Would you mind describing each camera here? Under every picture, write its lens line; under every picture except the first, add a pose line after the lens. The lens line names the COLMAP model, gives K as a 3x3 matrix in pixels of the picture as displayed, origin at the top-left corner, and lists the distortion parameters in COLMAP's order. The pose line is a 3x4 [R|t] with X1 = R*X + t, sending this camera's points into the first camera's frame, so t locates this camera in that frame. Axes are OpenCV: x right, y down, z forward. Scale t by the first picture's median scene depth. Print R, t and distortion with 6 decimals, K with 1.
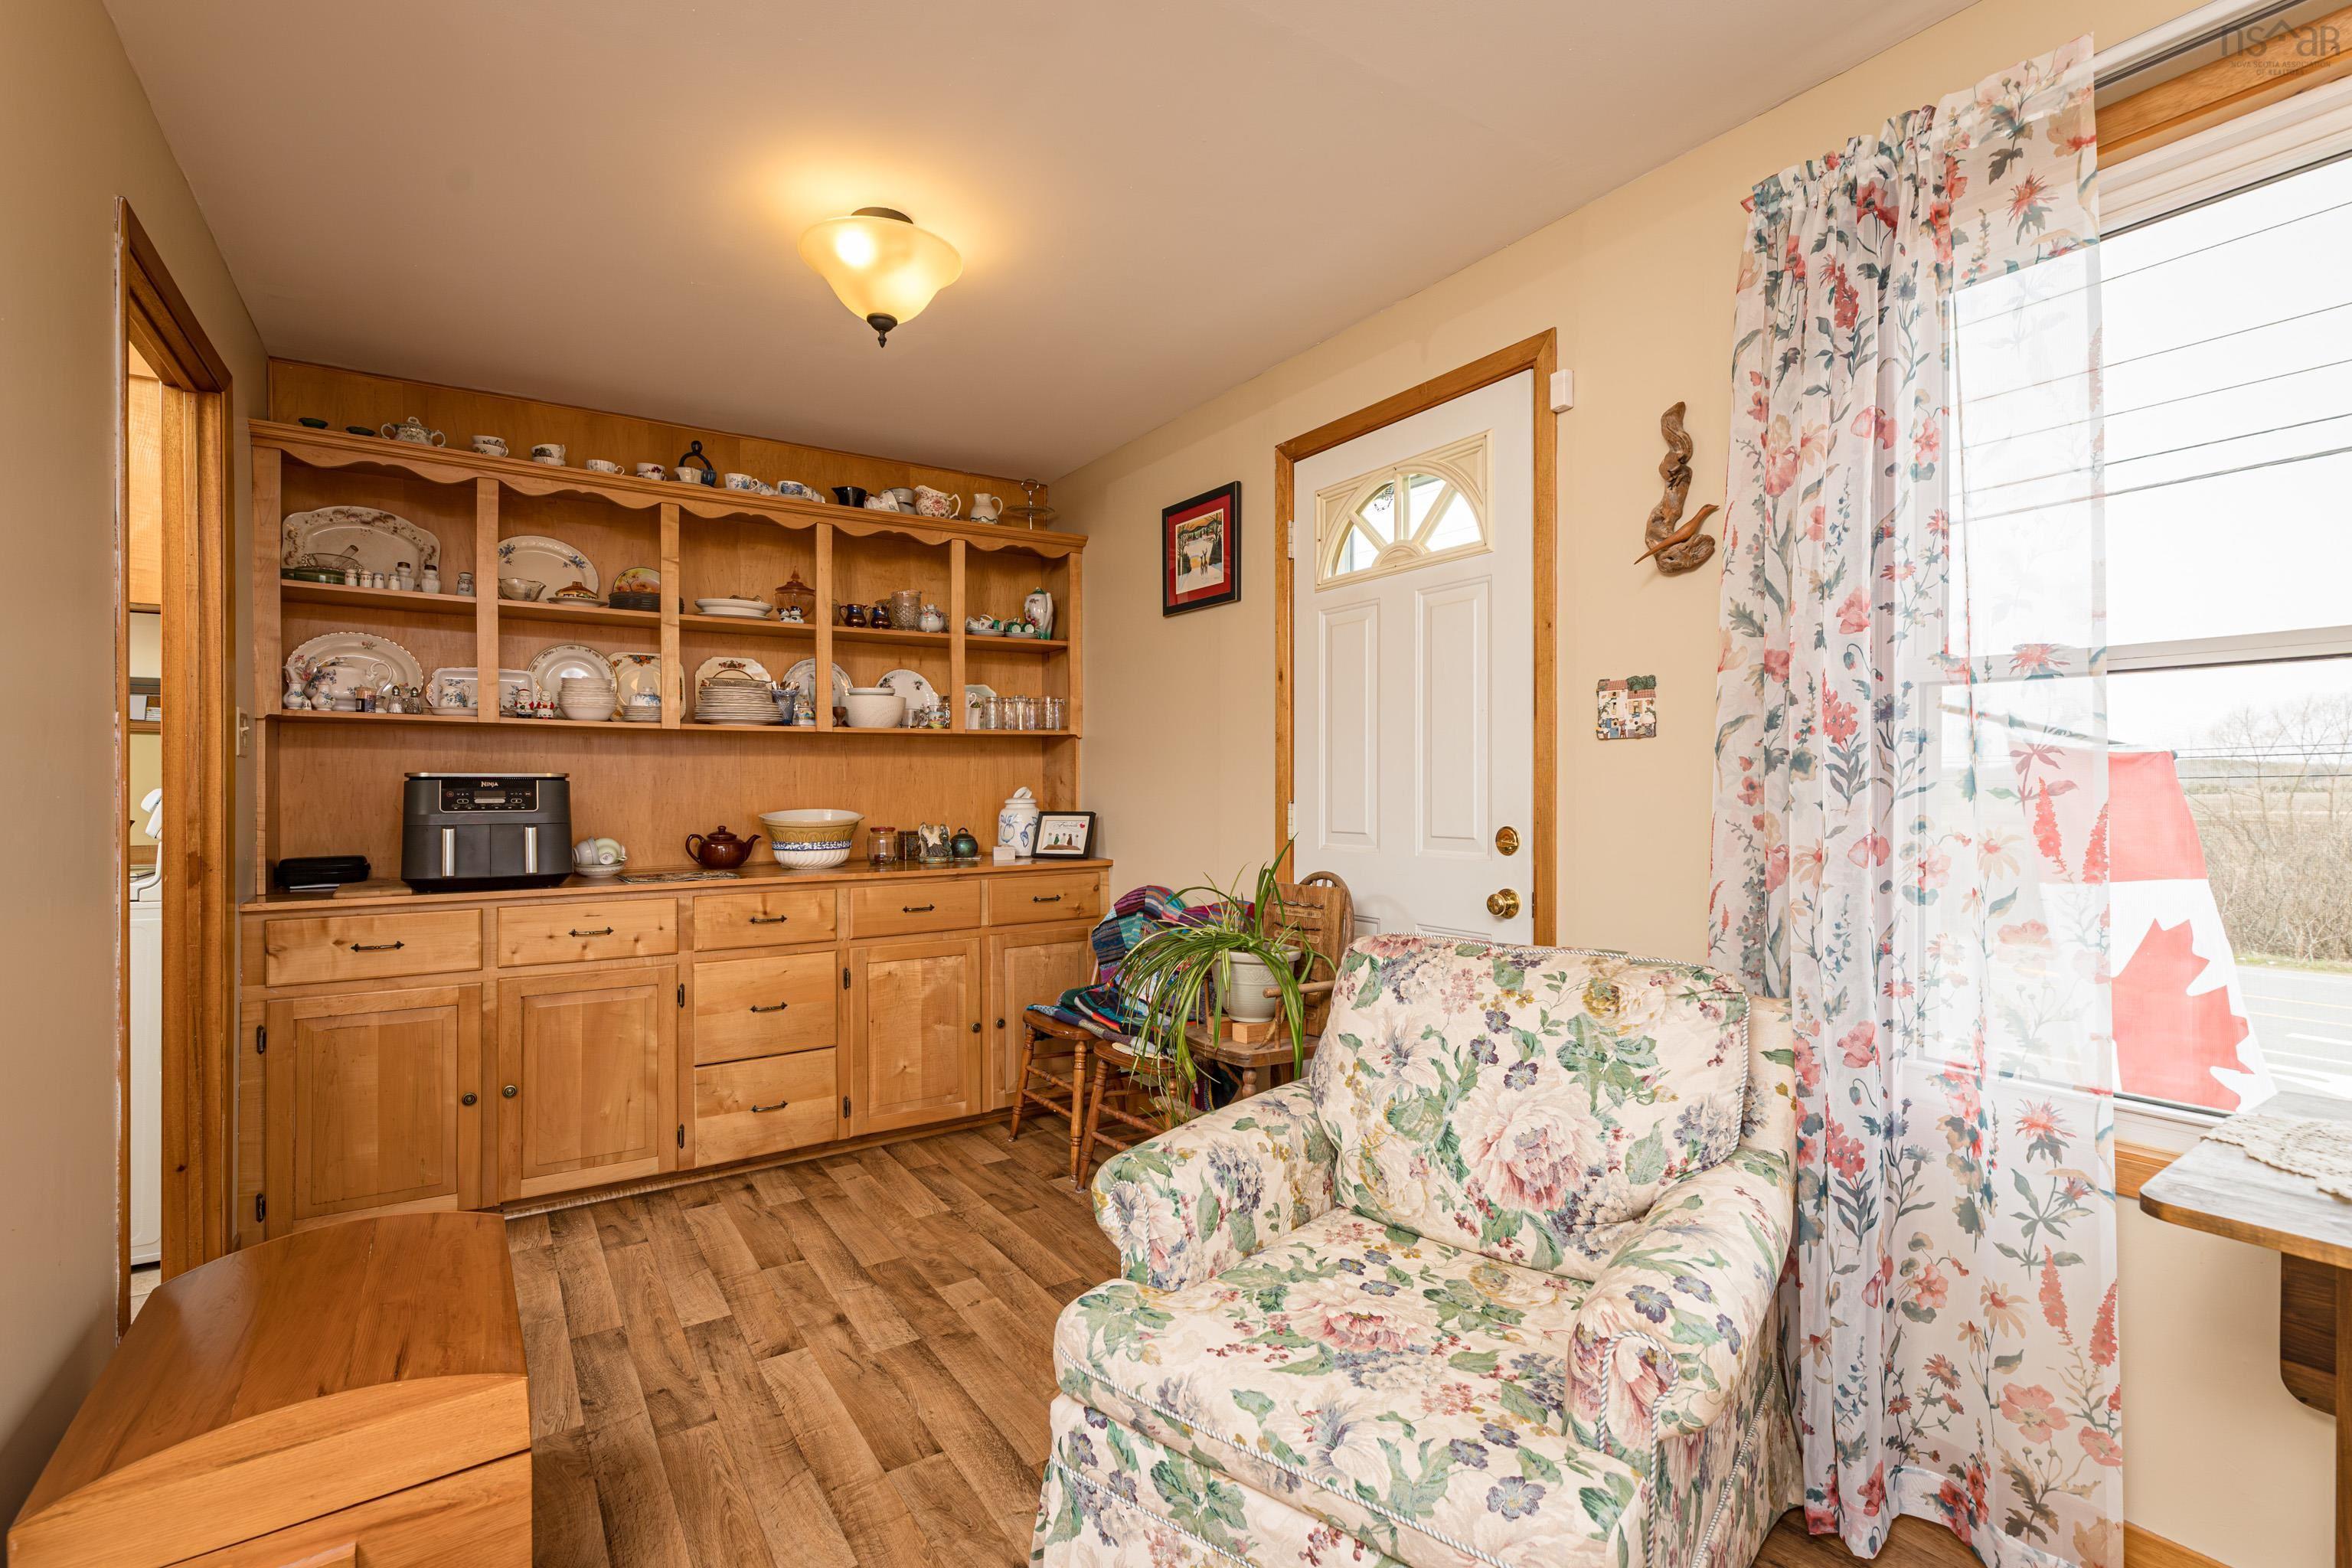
lens RADIAL K [[1069.4, 0, 1170.4], [0, 1069.4, 790.7], [0, 0, 1]] dist [-0.001358, -0.000236]
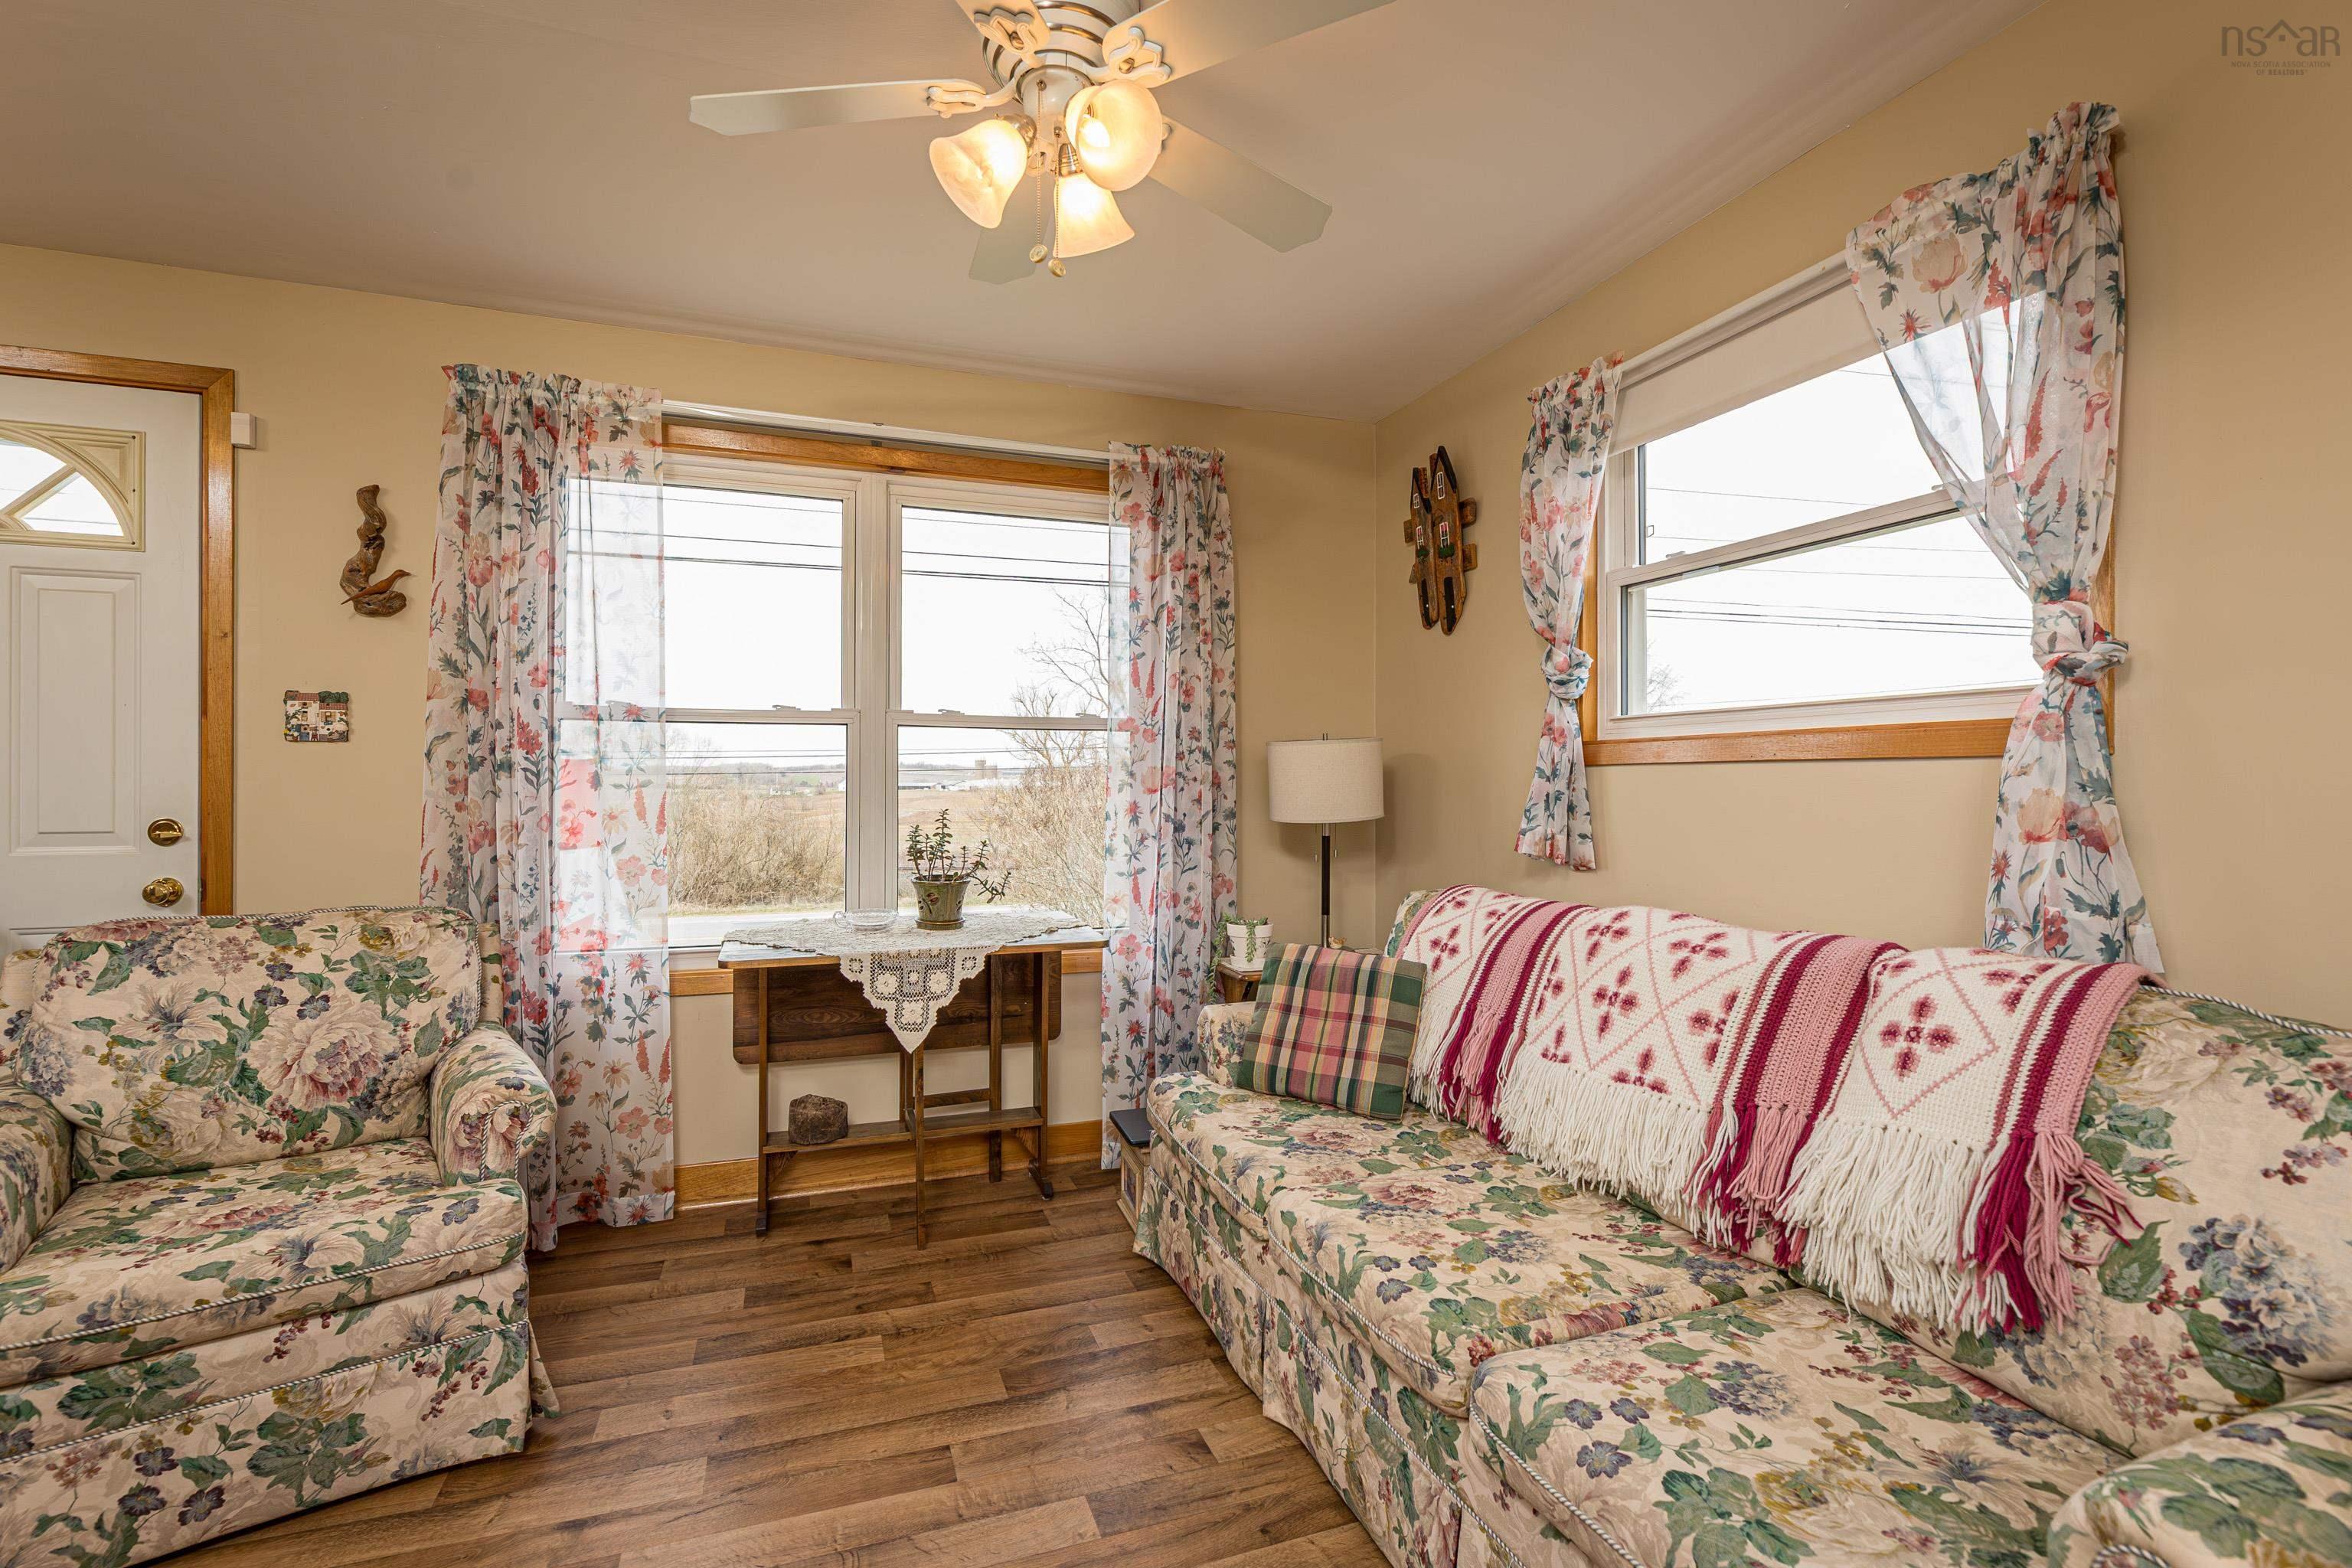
lens RADIAL K [[1069.4, 0, 1170.4], [0, 1069.4, 790.7], [0, 0, 1]] dist [-0.001358, -0.000236]
pose [[0.246858, -0.002947, 0.969047, -0.667523], [-0.000749, 0.999994, 0.003232, 0.003095], [-0.969051, -0.001524, 0.246854, -0.312959]]
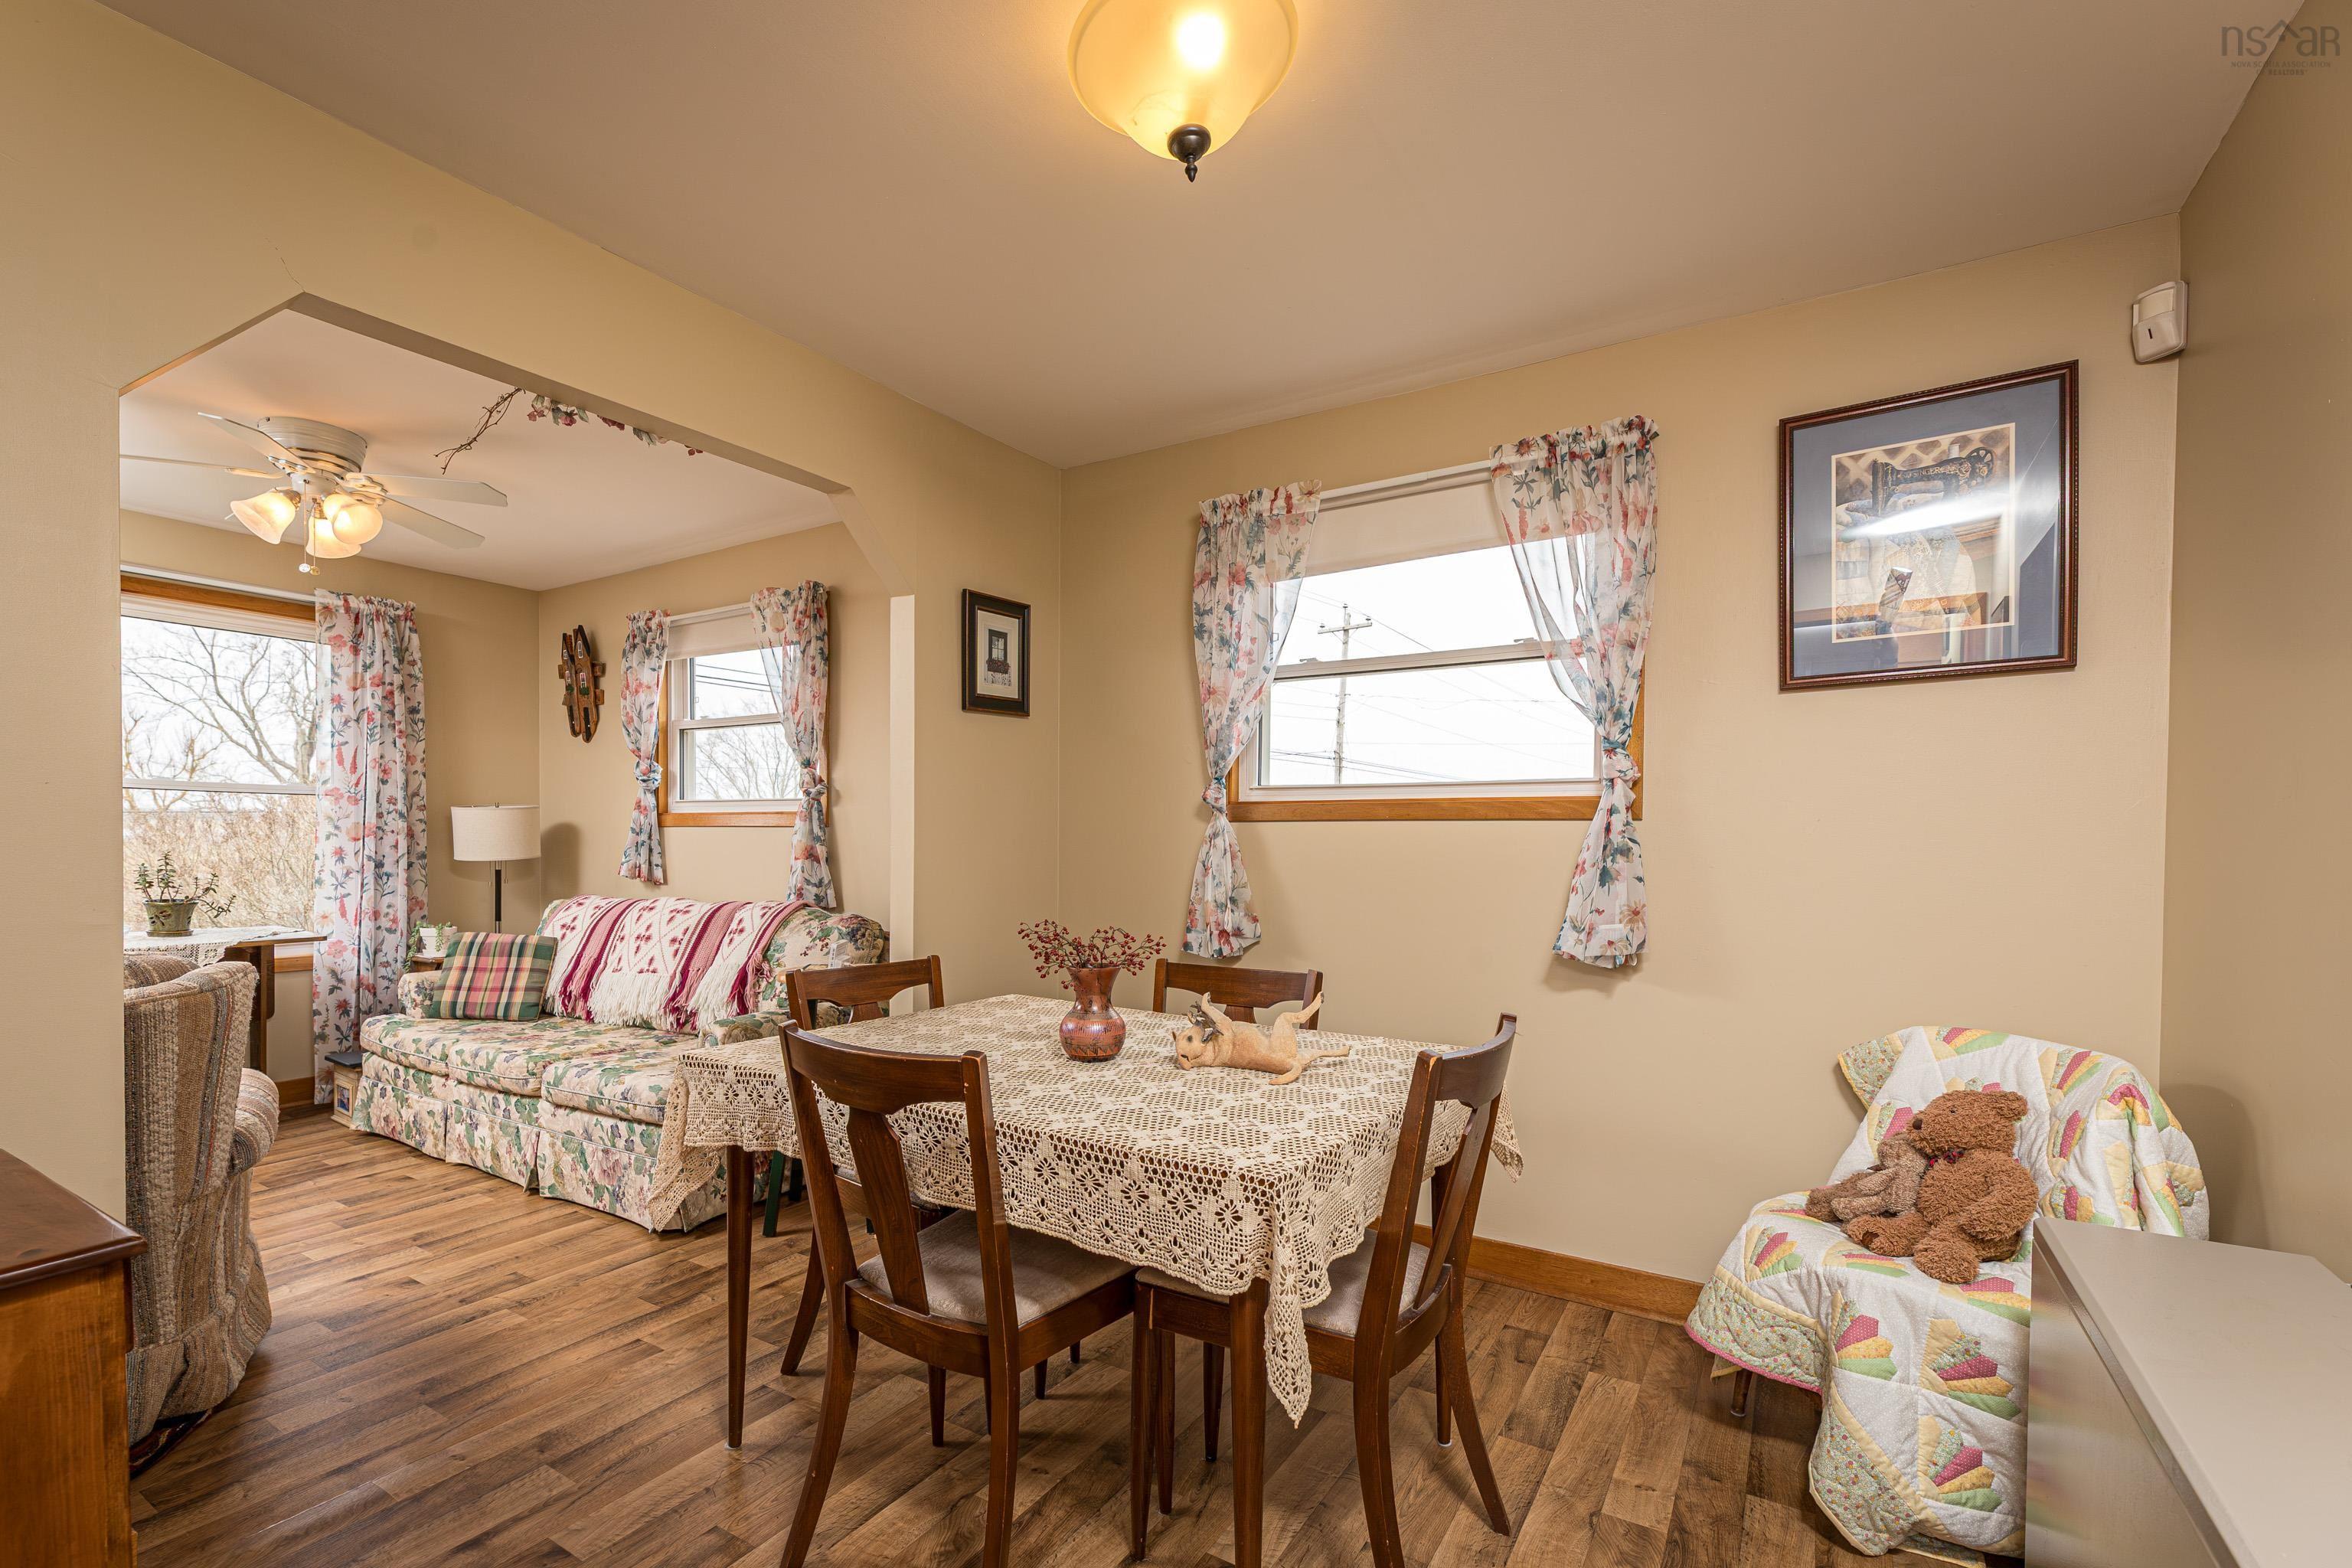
lens RADIAL K [[1035.6, 0, 1135.8], [0, 1035.6, 862.2], [0, 0, 1]] dist [0.000229, 0.000003]
pose [[-0.400559, -0.018216, 0.916090, -2.256798], [-0.006083, 0.999833, 0.017221, 0.011086], [-0.916251, 0.001326, -0.400603, -0.615407]]
